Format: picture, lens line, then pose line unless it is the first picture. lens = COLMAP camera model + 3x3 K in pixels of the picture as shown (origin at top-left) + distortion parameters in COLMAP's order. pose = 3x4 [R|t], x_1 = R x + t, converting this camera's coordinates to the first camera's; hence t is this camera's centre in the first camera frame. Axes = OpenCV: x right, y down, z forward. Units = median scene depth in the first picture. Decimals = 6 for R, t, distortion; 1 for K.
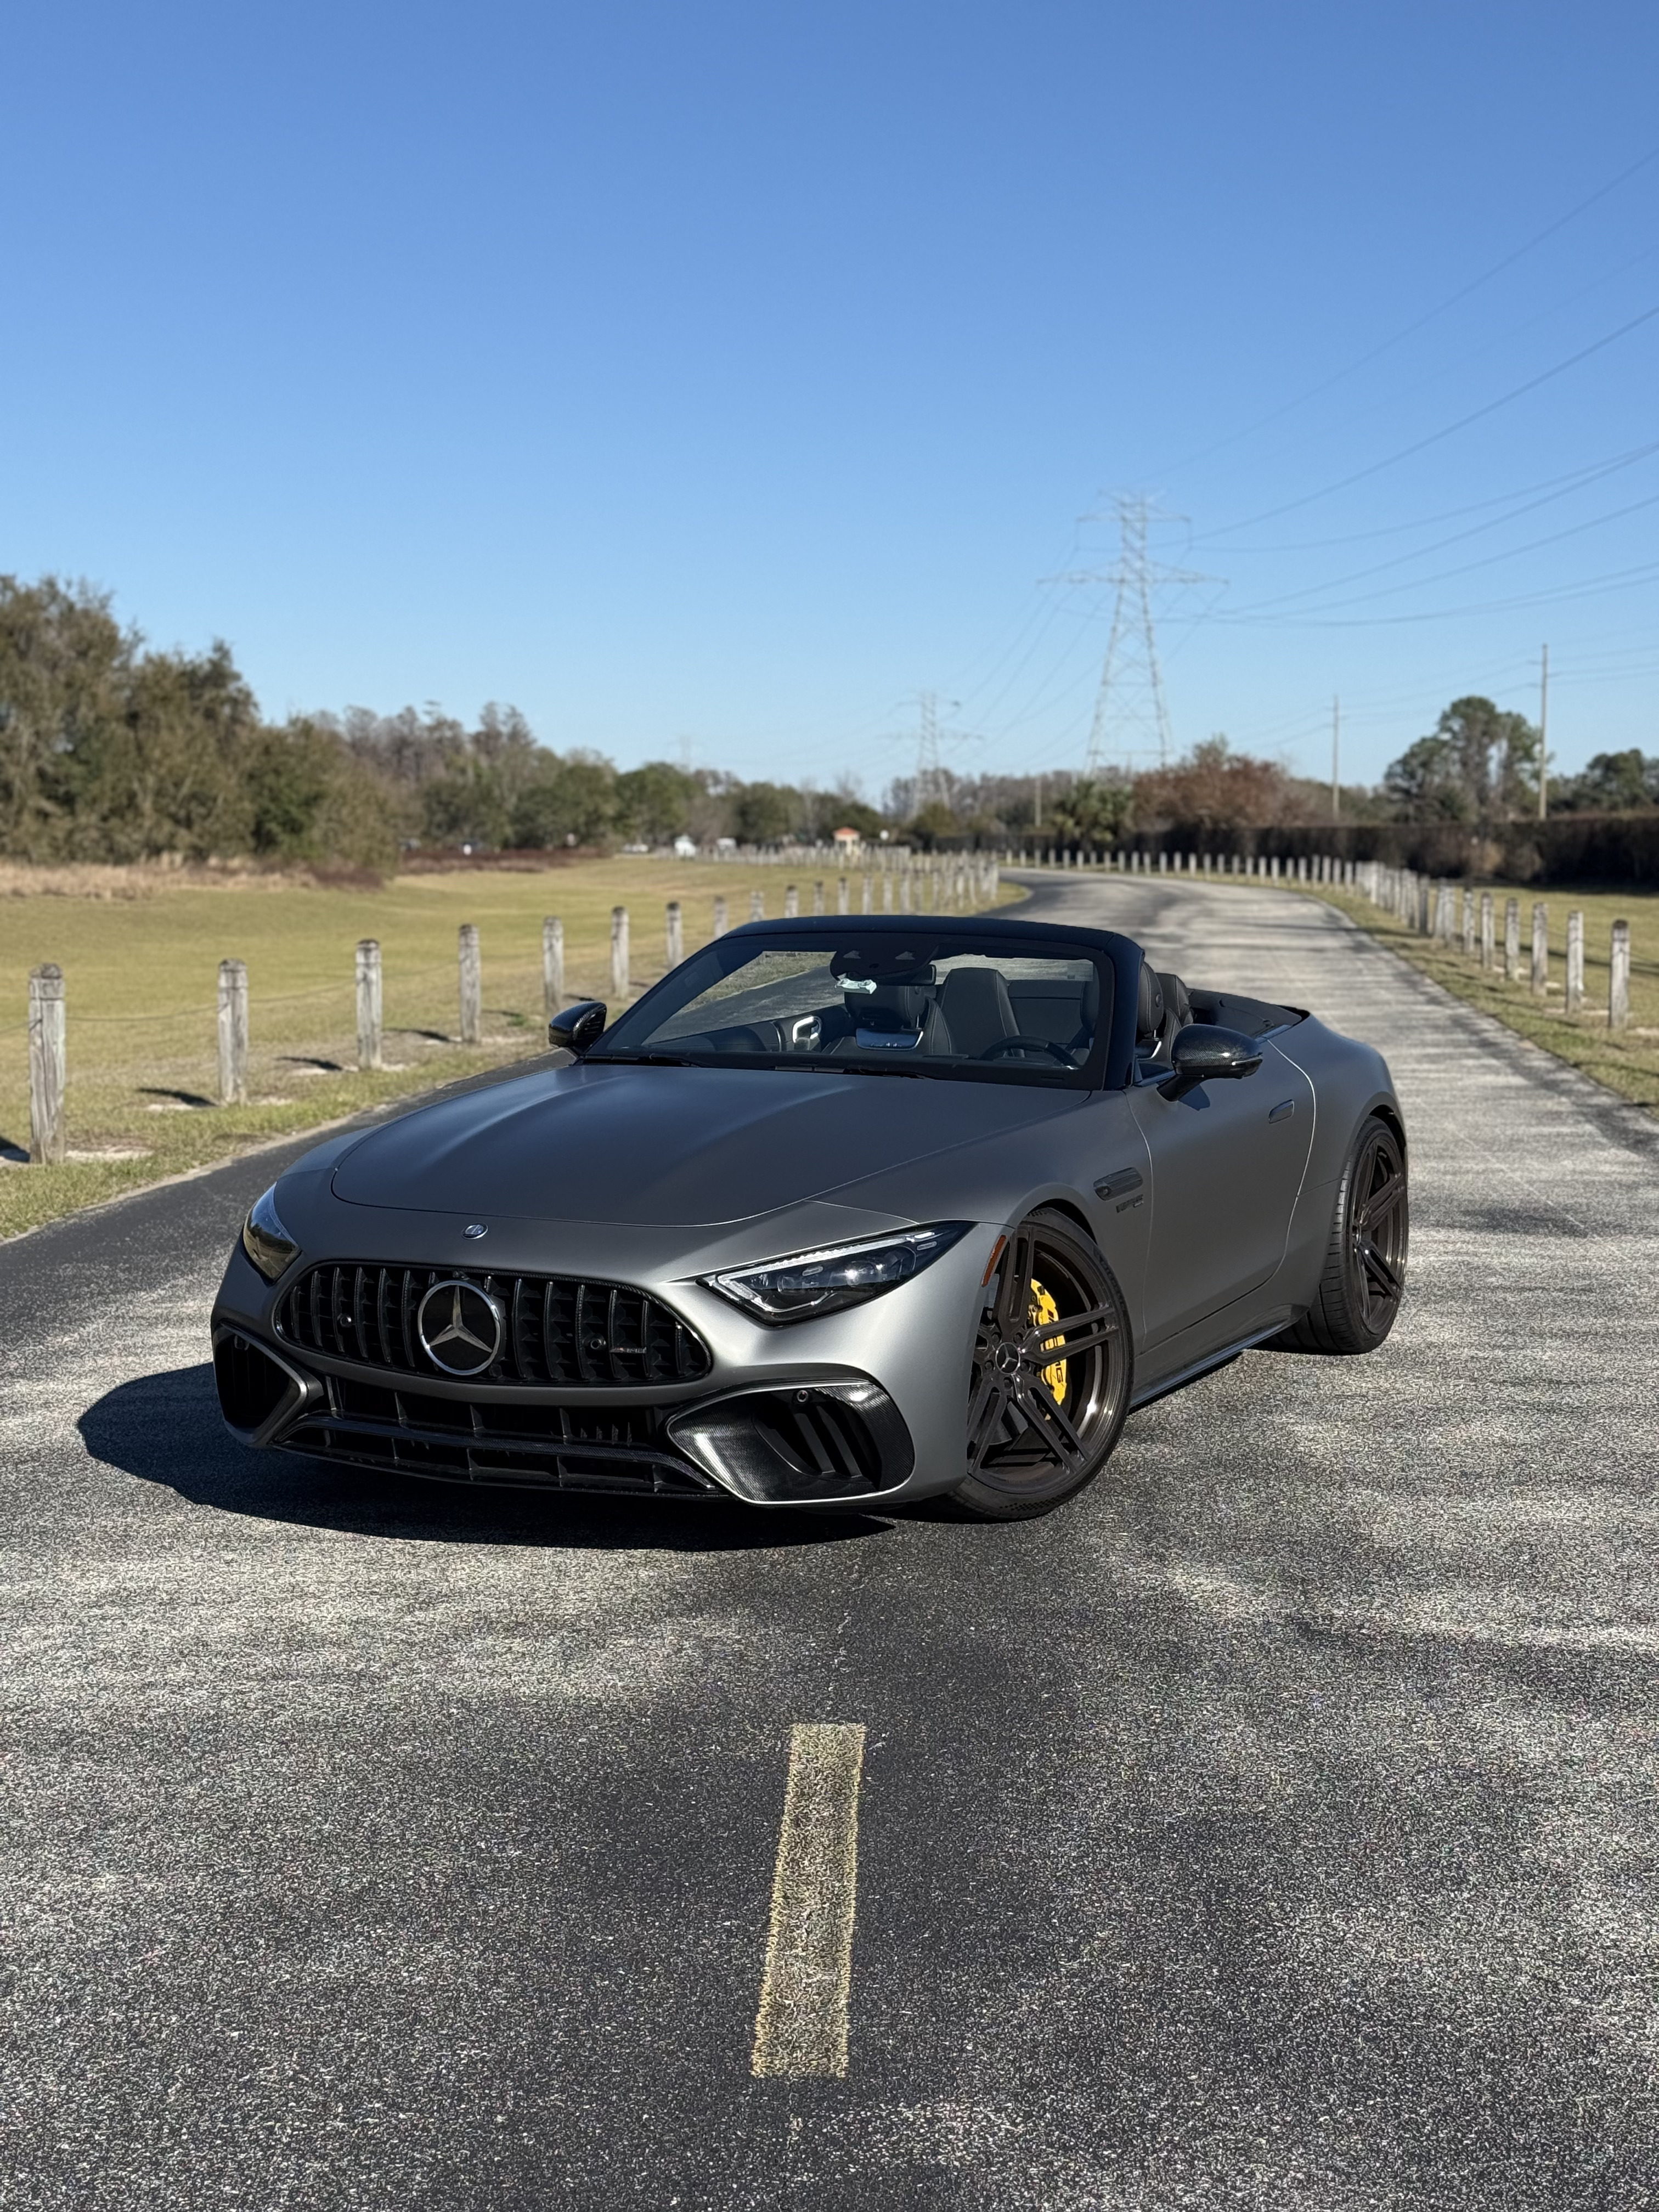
lens RADIAL K [[2950.3, 0, 829.5], [0, 2950.3, 1106.0], [0, 0, 1]] dist [0.135046, -0.005300]
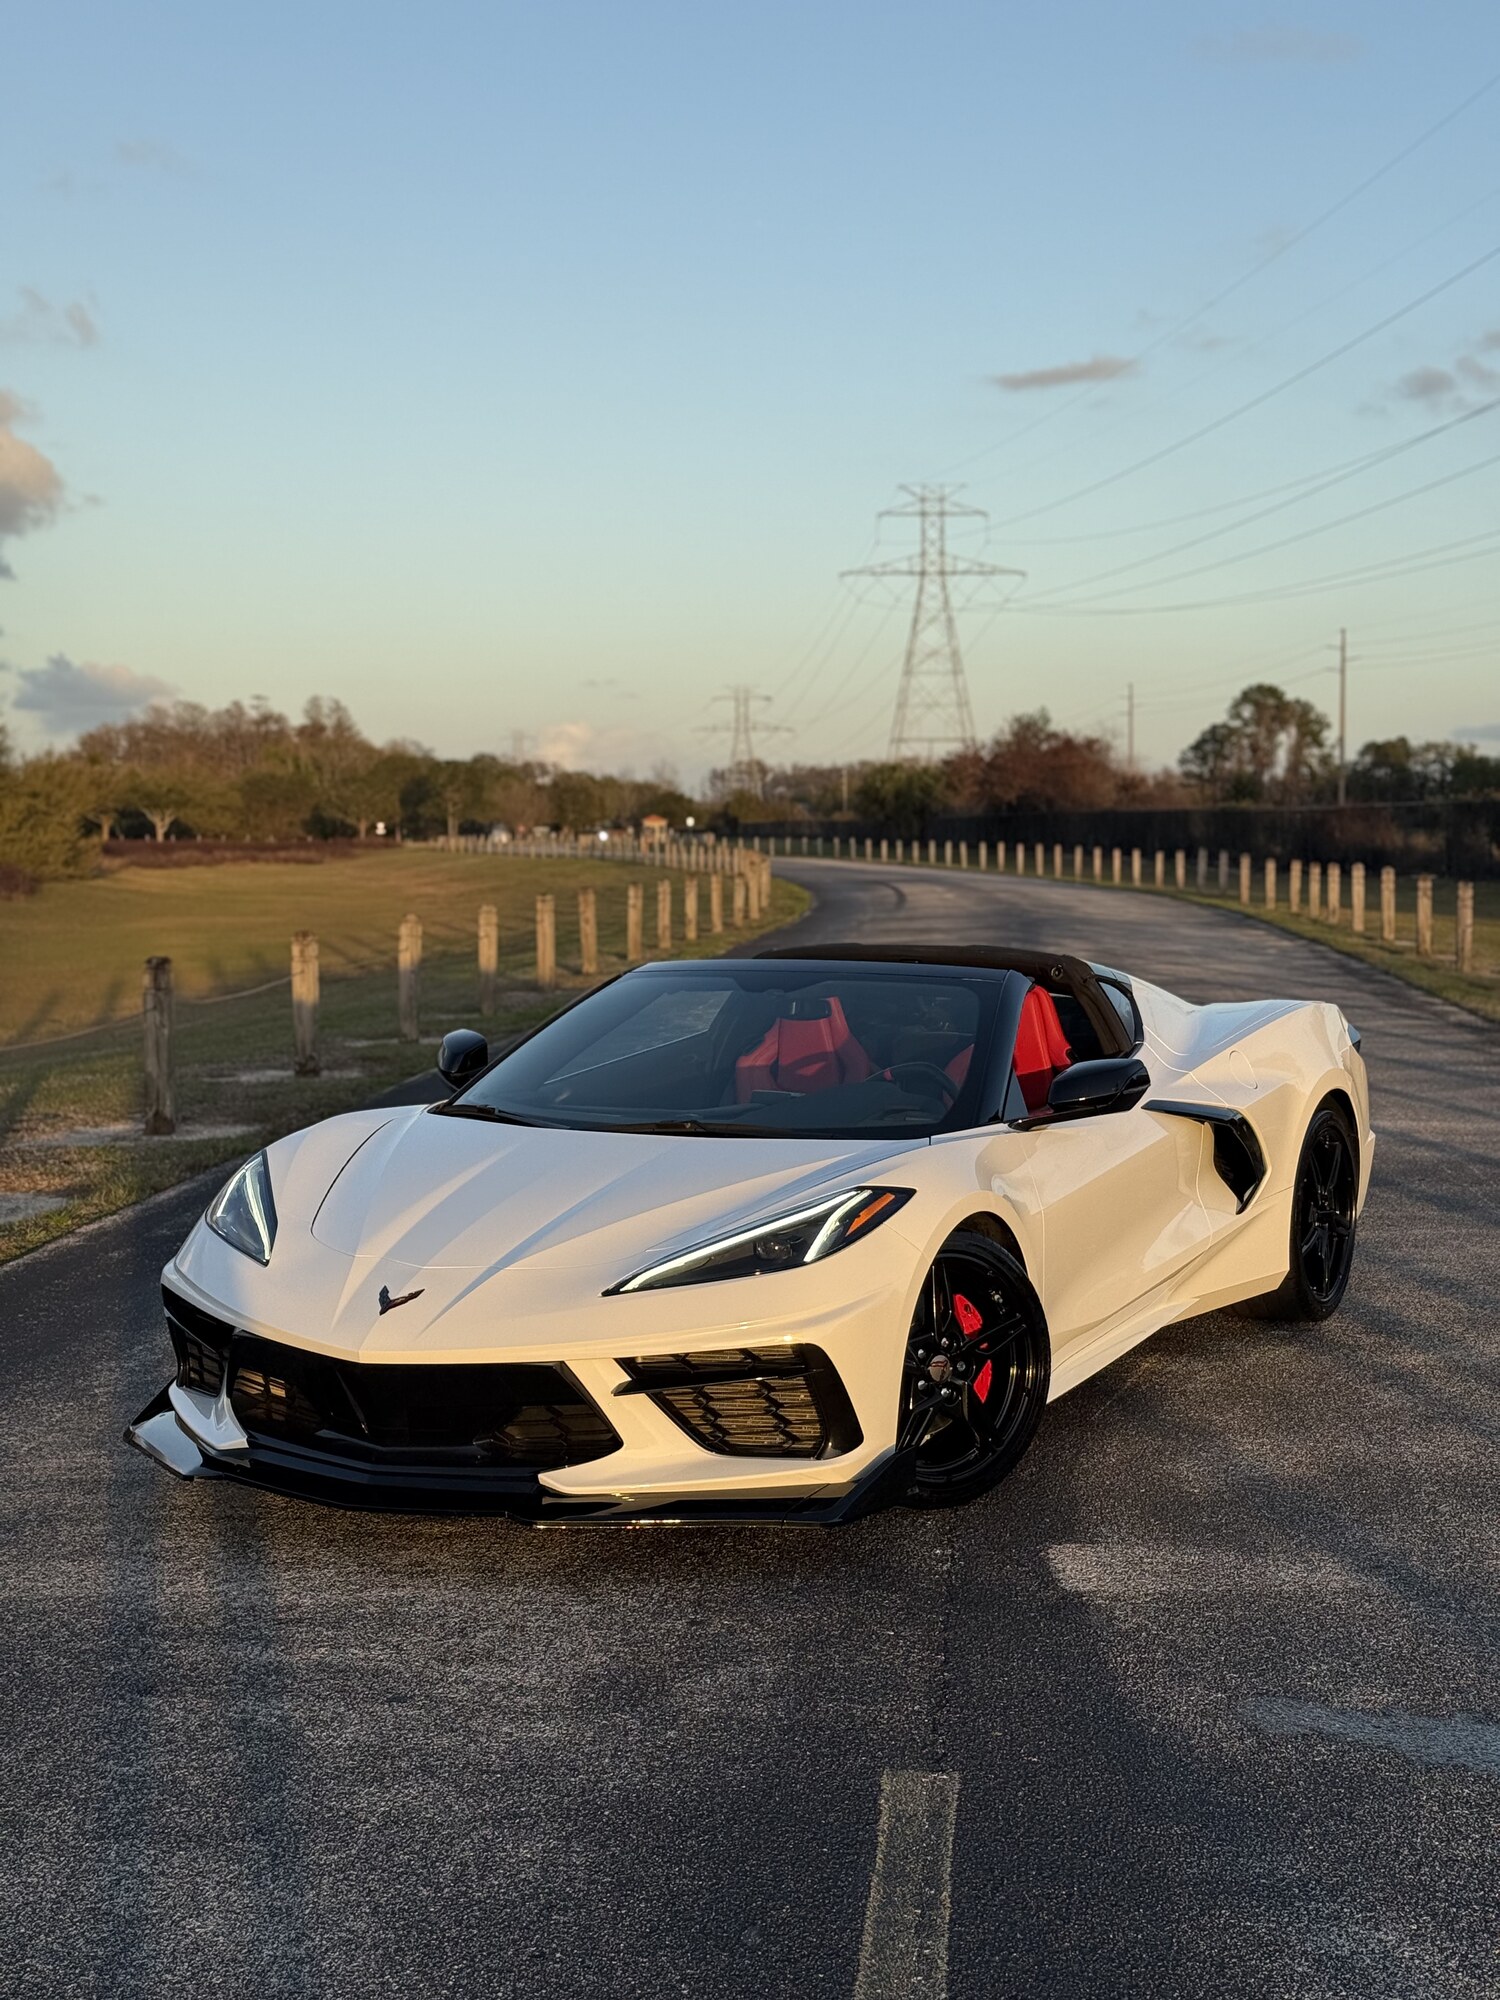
lens RADIAL K [[2673.3, 0, 750.0], [0, 2673.3, 1000.0], [0, 0, 1]] dist [0.142295, -0.003080]
pose [[0.999394, -0.009505, 0.033472, 0.010798], [0.010332, 0.999644, -0.024612, -0.011842], [-0.033226, 0.024943, 0.999137, 0.127062]]
